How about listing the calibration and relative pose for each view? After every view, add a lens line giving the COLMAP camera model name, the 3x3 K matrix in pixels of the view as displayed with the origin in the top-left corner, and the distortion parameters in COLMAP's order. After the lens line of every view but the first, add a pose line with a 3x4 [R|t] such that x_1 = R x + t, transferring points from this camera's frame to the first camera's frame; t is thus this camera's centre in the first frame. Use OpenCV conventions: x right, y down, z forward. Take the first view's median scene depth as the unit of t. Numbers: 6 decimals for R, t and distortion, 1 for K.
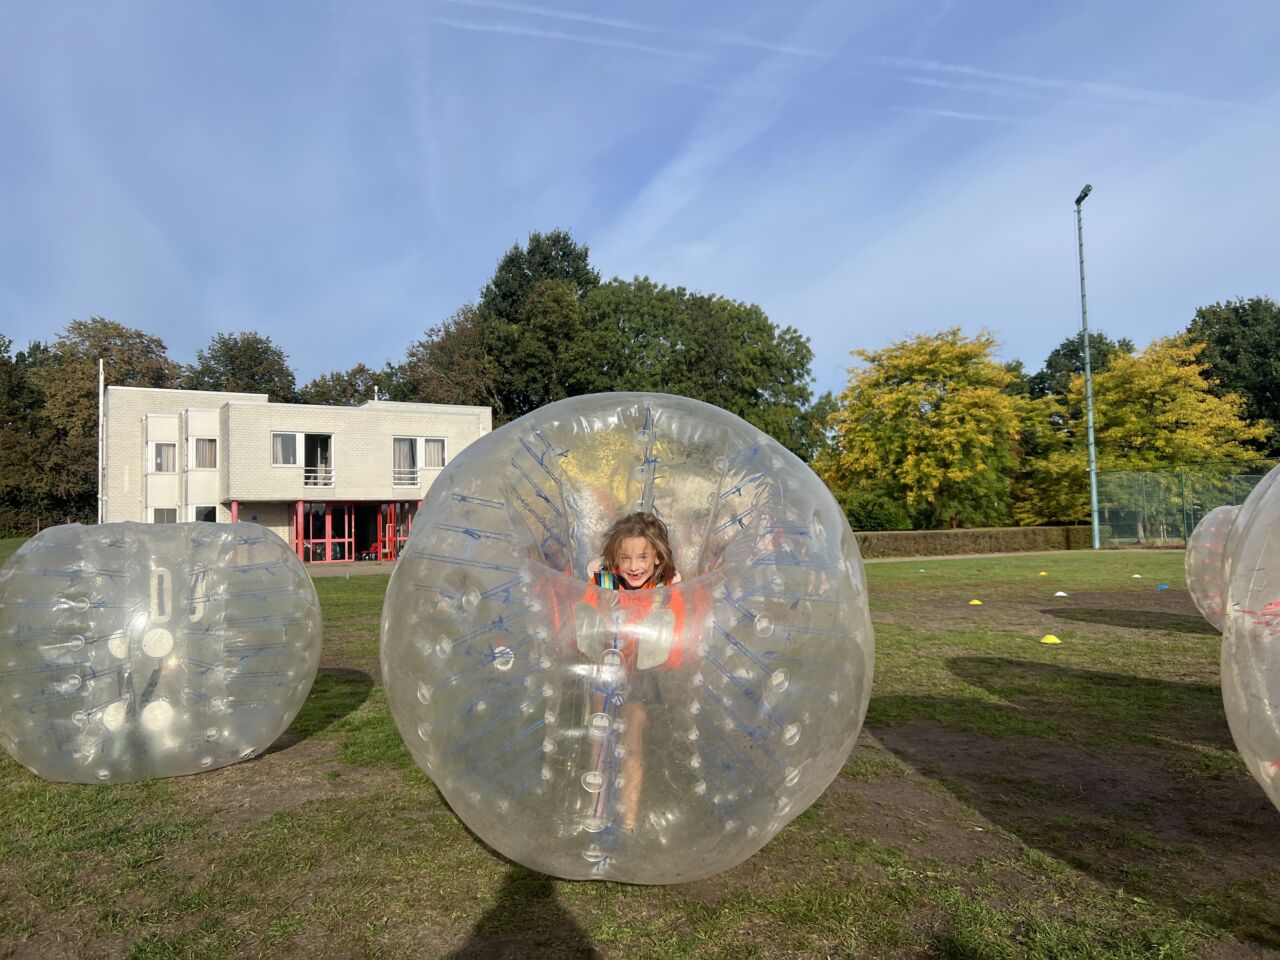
lens RADIAL K [[988.0, 0, 651.1], [0, 988.0, 484.6], [0, 0, 1]] dist [0.078050, -0.091621]
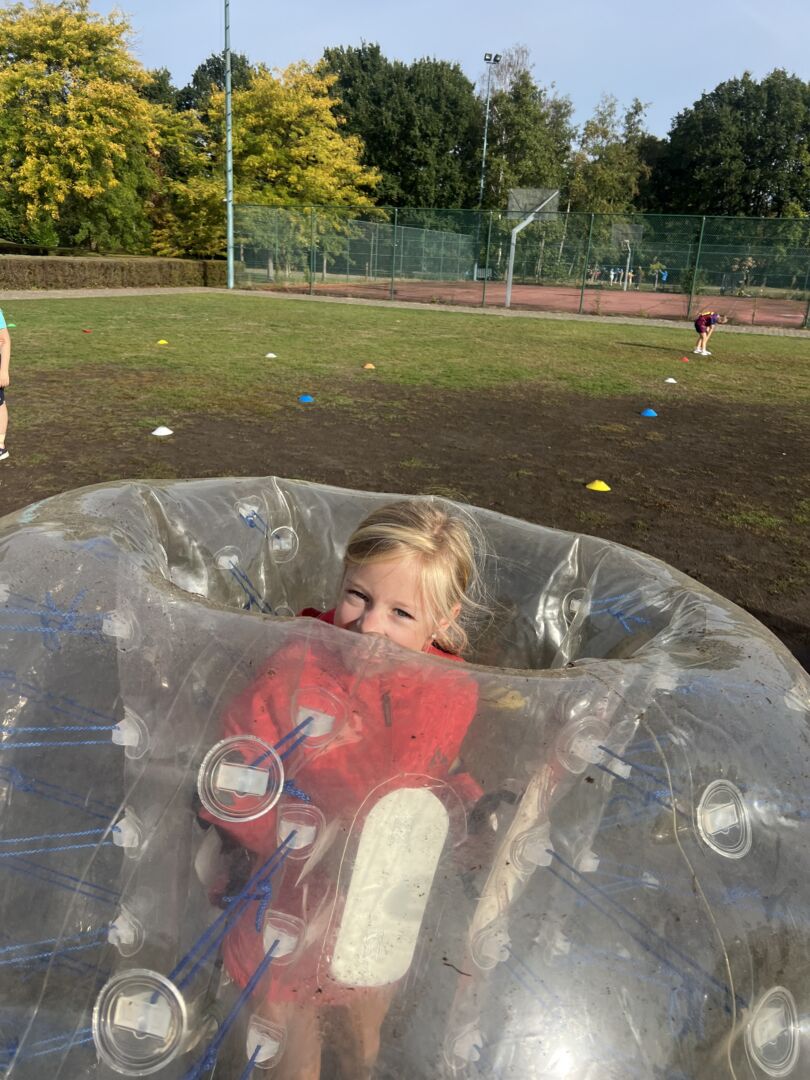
lens RADIAL K [[845.2, 0, 382.9], [0, 845.2, 535.2], [0, 0, 1]] dist [0.067530, -0.077789]
pose [[0.832025, -0.107462, 0.544229, 0.078597], [-0.100669, 0.935520, 0.338628, -0.005892], [-0.545527, -0.336534, 0.767558, 0.172594]]
